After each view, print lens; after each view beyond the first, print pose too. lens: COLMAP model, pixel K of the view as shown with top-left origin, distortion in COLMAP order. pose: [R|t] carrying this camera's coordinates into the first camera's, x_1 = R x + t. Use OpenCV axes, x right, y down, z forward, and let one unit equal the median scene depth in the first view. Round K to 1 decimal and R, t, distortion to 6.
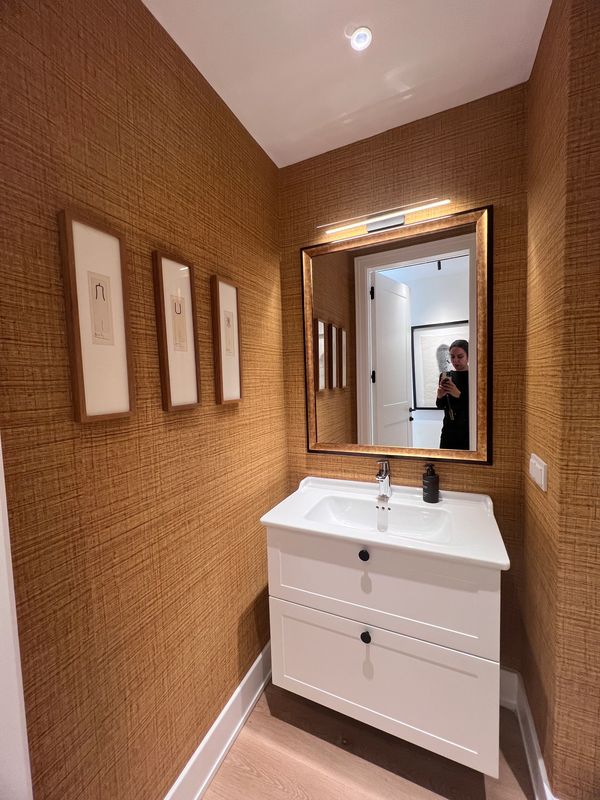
lens RADIAL K [[319.1, 0, 295.3], [0, 319.1, 399.5], [0, 0, 1]] dist [-0.004199, 0.000813]
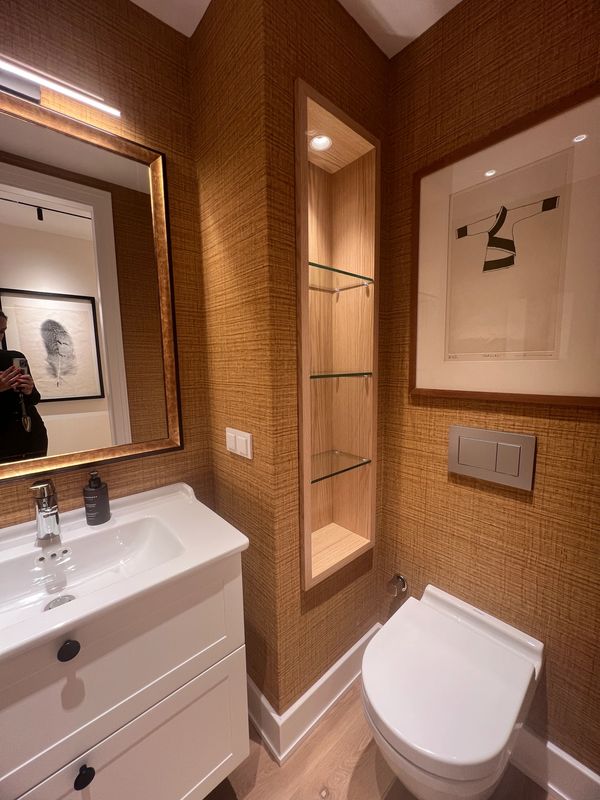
lens RADIAL K [[319.1, 0, 301.2], [0, 319.1, 400.2], [0, 0, 1]] dist [-0.004199, 0.000813]
pose [[0.397292, -0.085367, 0.913713, -0.089246], [0.056979, 0.996038, 0.068283, 0.022020], [-0.915922, 0.024934, 0.400582, 0.331880]]
